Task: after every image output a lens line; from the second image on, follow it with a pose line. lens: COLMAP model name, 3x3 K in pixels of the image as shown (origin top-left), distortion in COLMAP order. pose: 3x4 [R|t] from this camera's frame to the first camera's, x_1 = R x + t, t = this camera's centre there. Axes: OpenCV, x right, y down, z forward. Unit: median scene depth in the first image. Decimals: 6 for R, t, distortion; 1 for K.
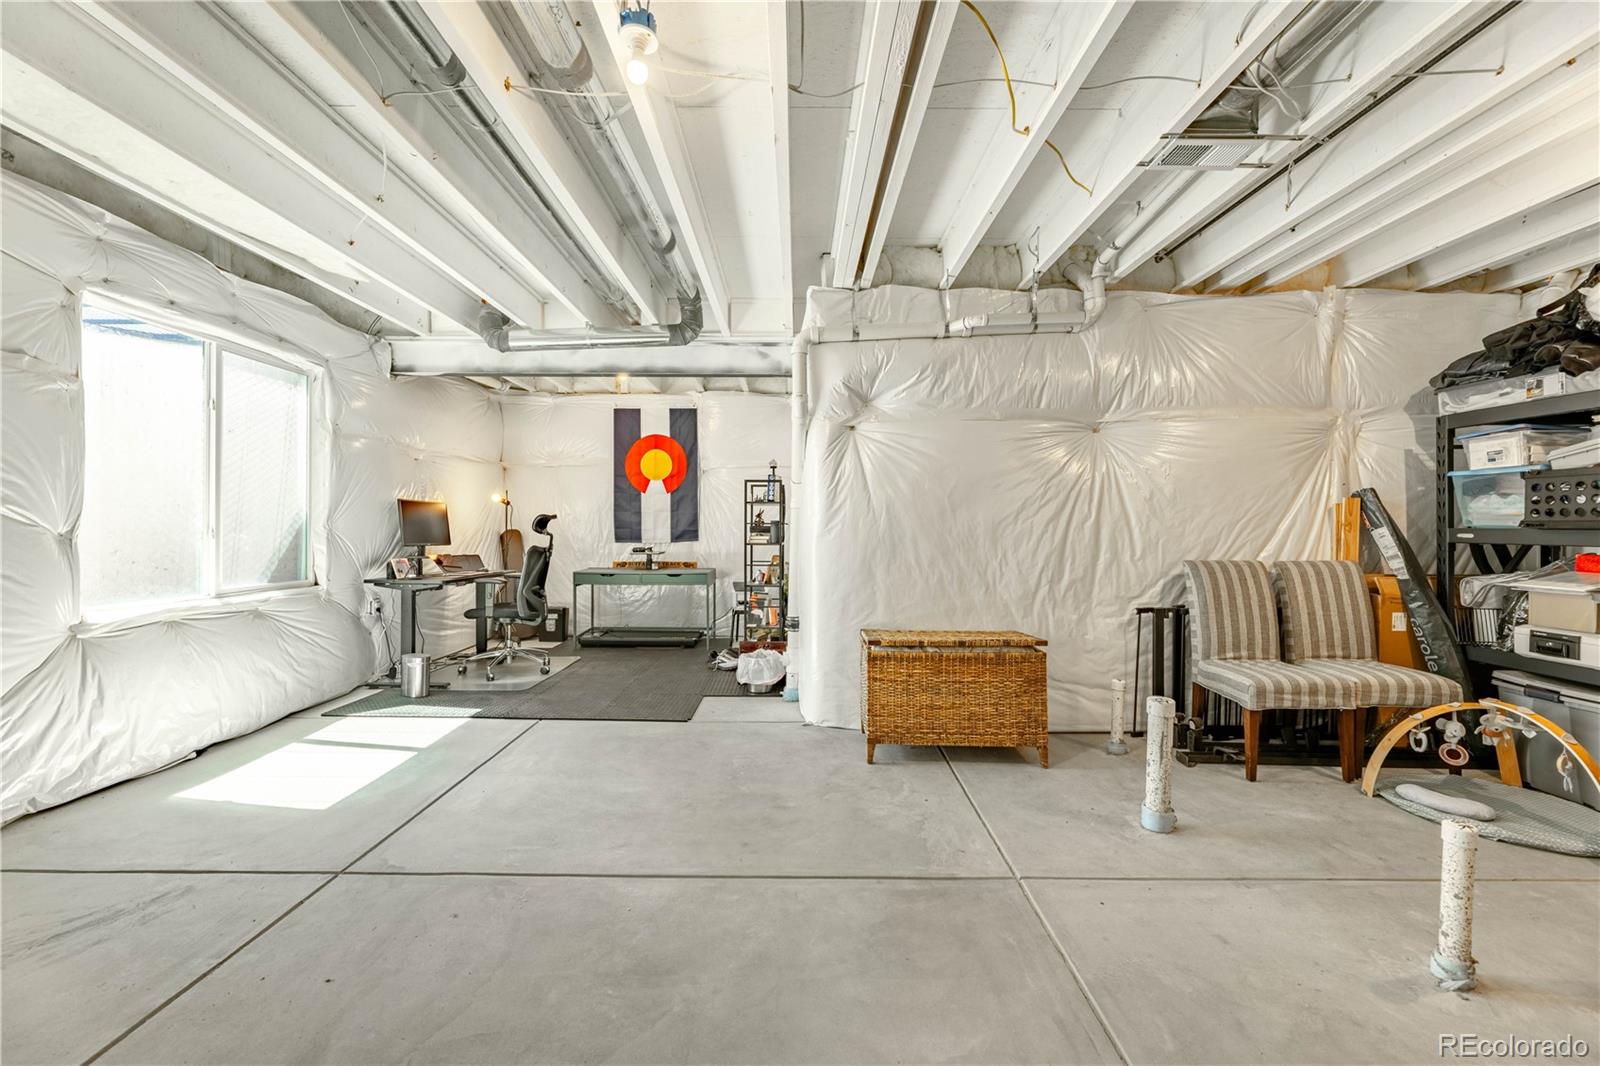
lens RADIAL K [[644.2, 0, 796.1], [0, 644.2, 532.4], [0, 0, 1]] dist [-0.001778, -0.000752]
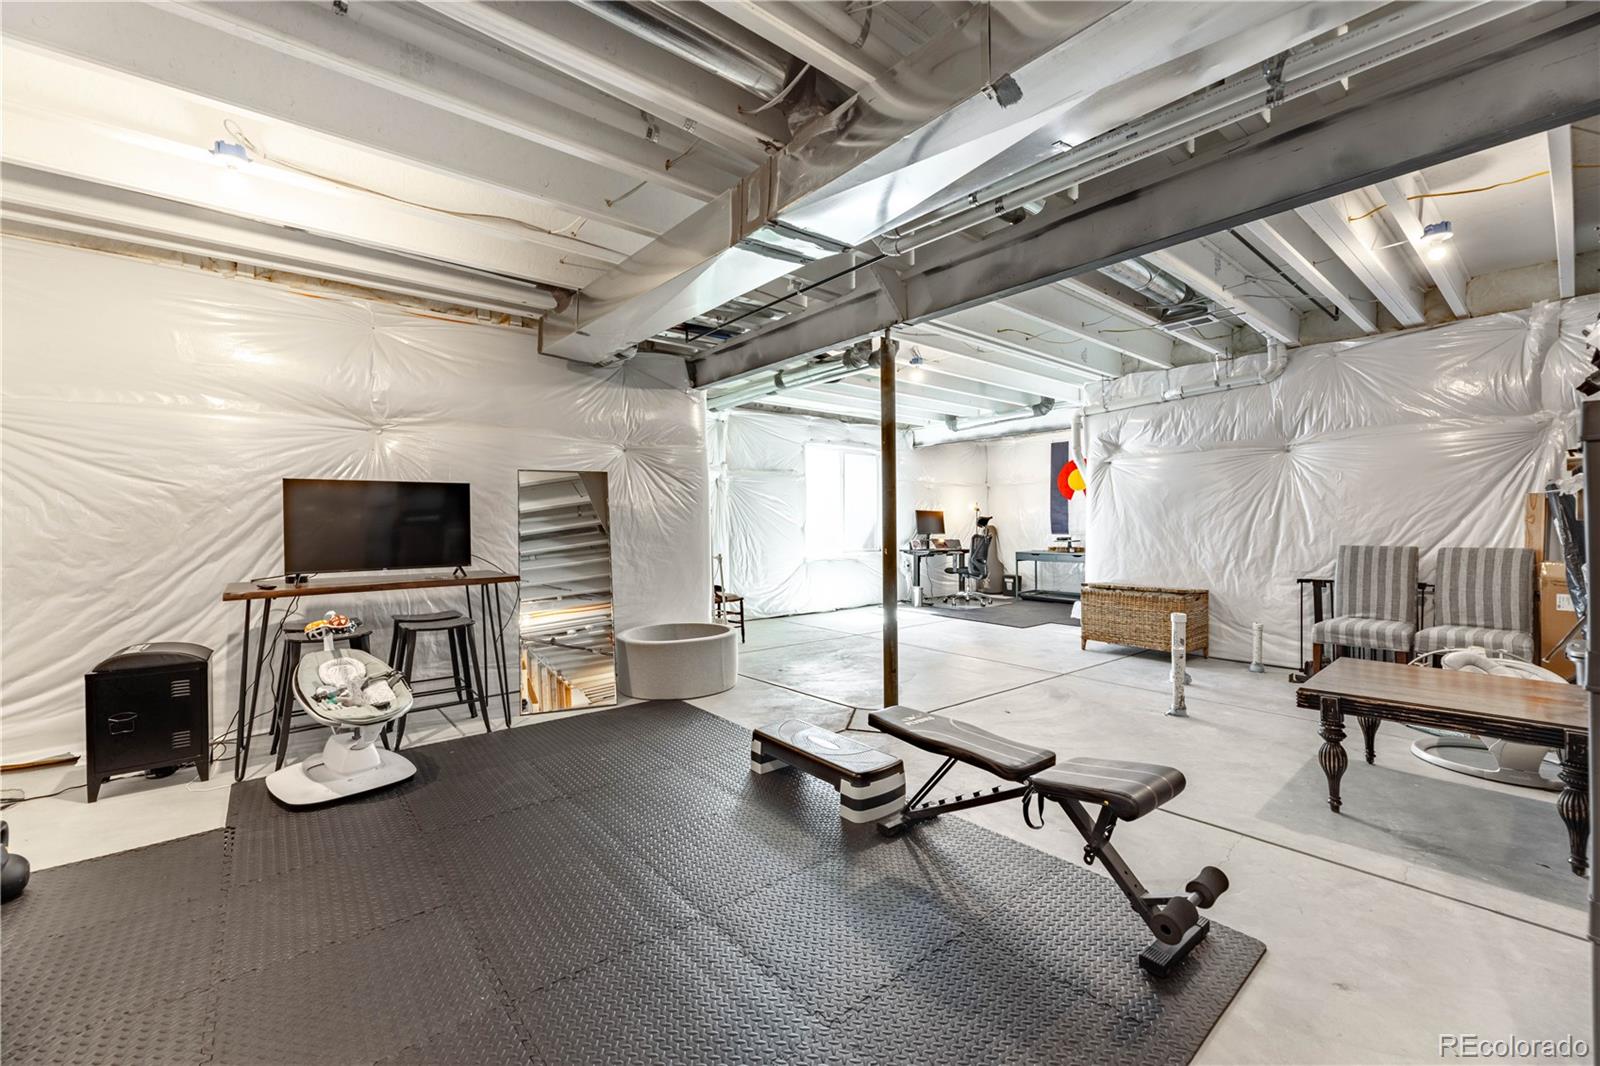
lens RADIAL K [[644.2, 0, 800.6], [0, 644.2, 534.4], [0, 0, 1]] dist [-0.001778, -0.000752]
pose [[0.638783, 0.005962, -0.769364, 0.888629], [0.000071, 0.999970, 0.007808, 0.010025], [0.769387, -0.005043, 0.638763, -0.705433]]
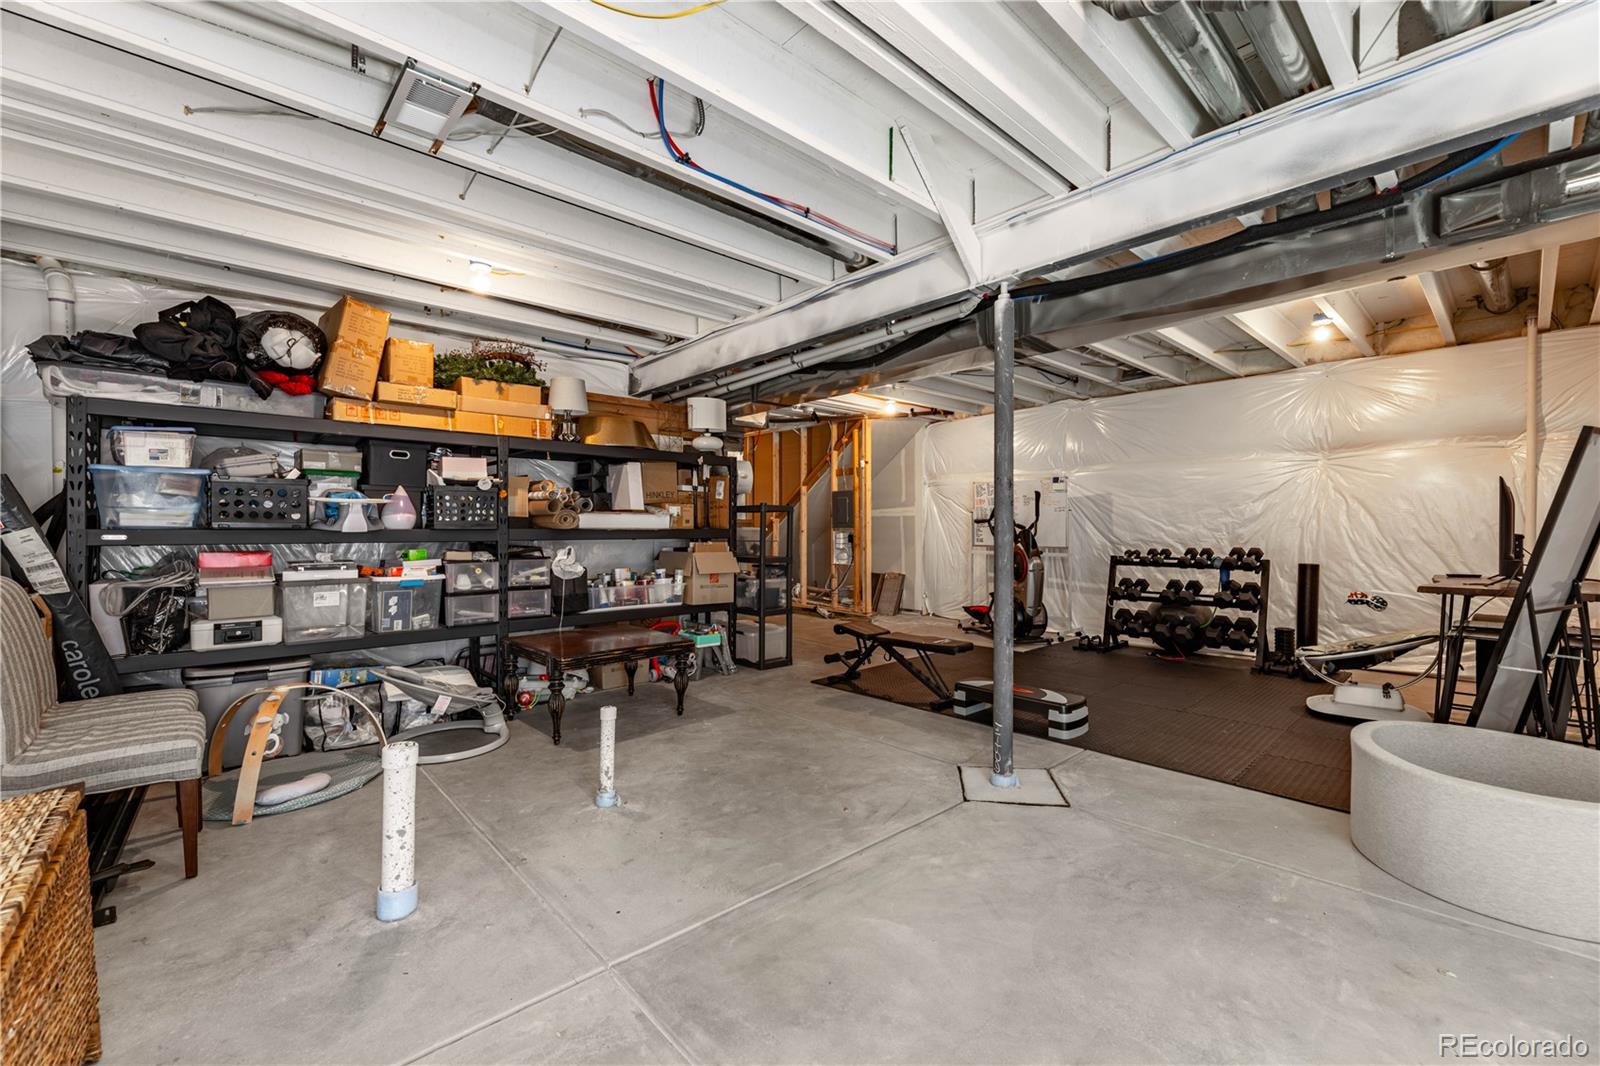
lens RADIAL K [[644.2, 0, 796.6], [0, 644.2, 524.9], [0, 0, 1]] dist [-0.001778, -0.000752]
pose [[-0.667701, -0.001952, 0.744427, -0.229247], [0.004034, 0.999972, 0.006241, -0.012032], [-0.744419, 0.007170, -0.667675, 0.758540]]
